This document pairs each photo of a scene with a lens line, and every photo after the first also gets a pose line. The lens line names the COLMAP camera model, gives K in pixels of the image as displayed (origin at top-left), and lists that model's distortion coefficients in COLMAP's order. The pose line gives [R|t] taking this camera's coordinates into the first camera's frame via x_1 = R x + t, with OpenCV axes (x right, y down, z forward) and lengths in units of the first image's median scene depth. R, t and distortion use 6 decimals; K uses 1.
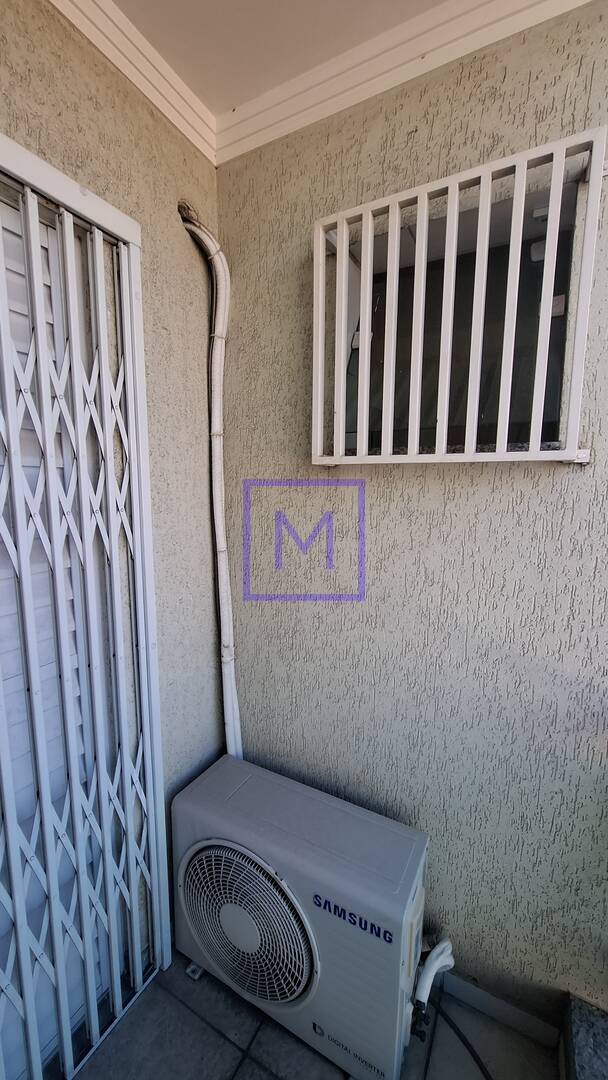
lens RADIAL K [[429.9, 0, 304.1], [0, 429.9, 545.3], [0, 0, 1]] dist [-0.009160, 0.006045]
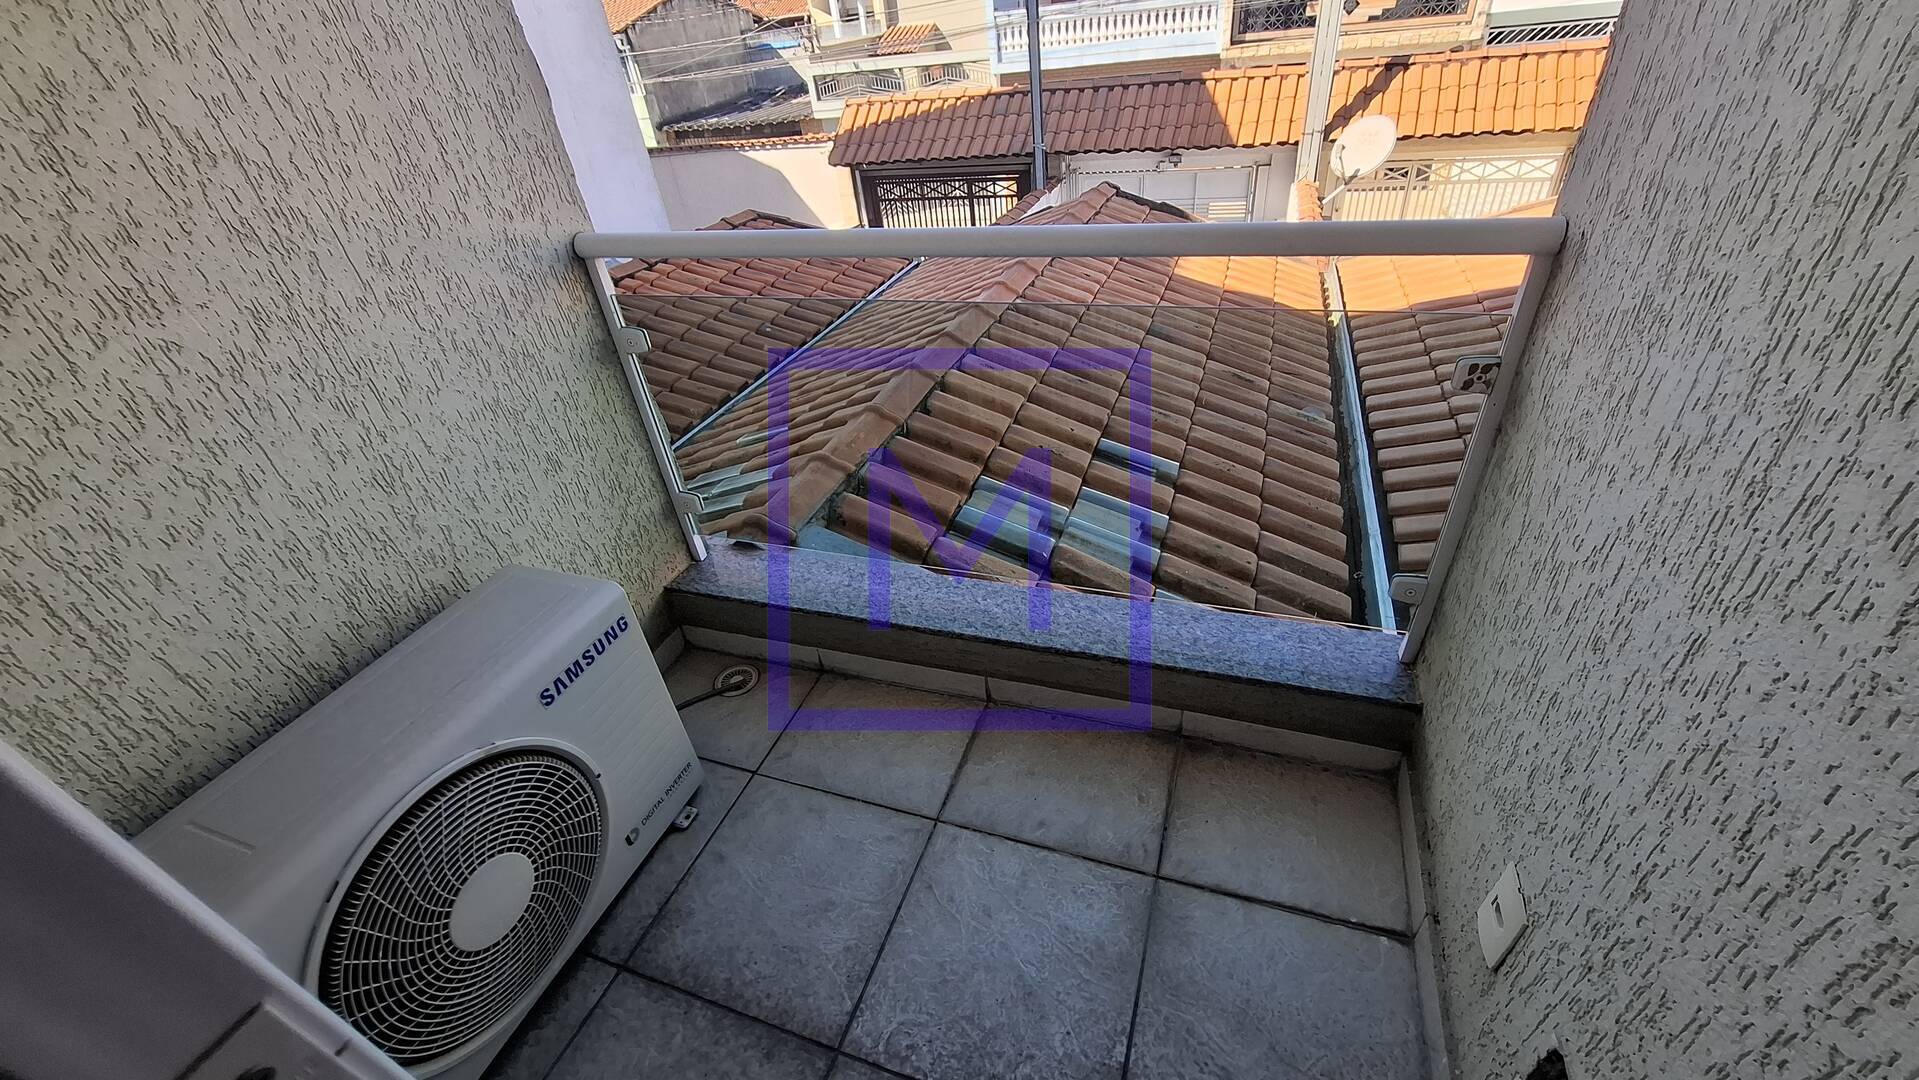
lens RADIAL K [[763.9, 0, 974.0], [0, 763.9, 540.0], [0, 0, 1]] dist [-0.009160, 0.006045]
pose [[-0.162856, -0.563472, 0.809924, -0.809570], [0.231409, 0.776172, 0.586521, 0.119131], [-0.959129, 0.282942, 0.003988, 0.298455]]
